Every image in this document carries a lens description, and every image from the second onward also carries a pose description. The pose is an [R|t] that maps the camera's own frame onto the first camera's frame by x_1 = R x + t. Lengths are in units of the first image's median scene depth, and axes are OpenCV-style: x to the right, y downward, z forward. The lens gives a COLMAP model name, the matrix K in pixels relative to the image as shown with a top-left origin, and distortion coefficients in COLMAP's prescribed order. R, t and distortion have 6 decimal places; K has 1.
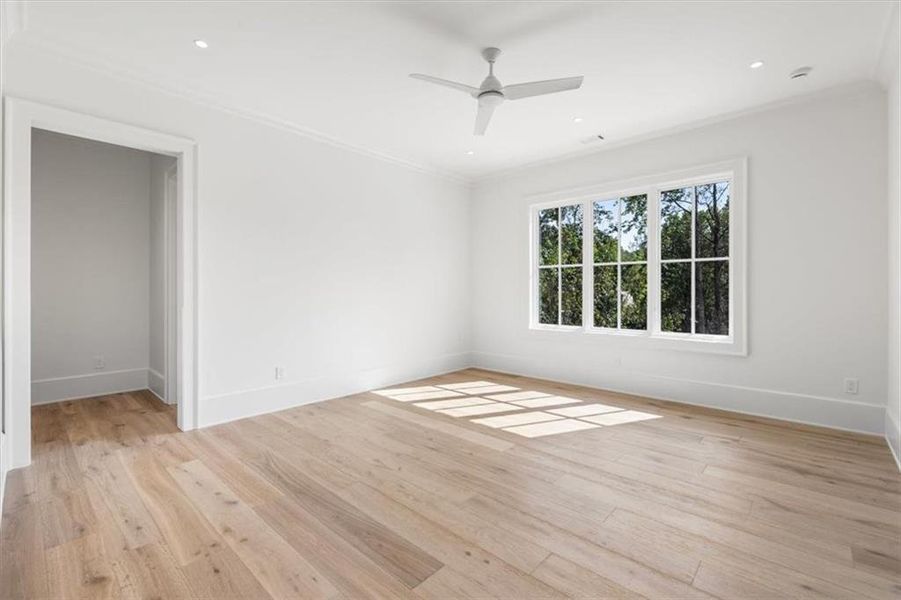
lens RADIAL K [[399.4, 0, 450.0], [0, 399.4, 292.6], [0, 0, 1]] dist [-0.000566, -0.000066]
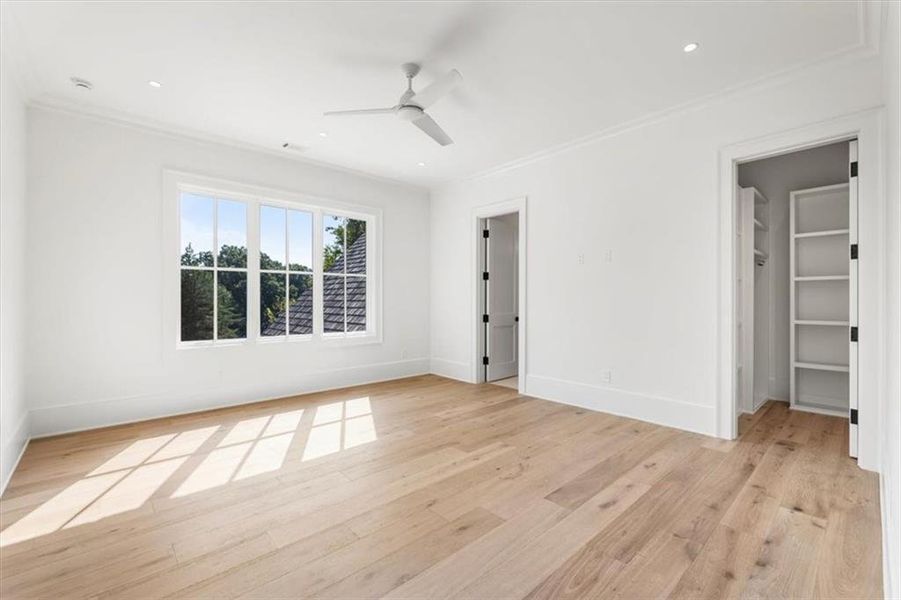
lens RADIAL K [[384.4, 0, 448.6], [0, 384.4, 296.2], [0, 0, 1]] dist [-0.000803, 0.000016]
pose [[0.091476, 0.004553, 0.995797, -0.528433], [0.004939, 0.999975, -0.005026, -0.004074], [-0.995795, 0.005378, 0.091451, 0.489992]]
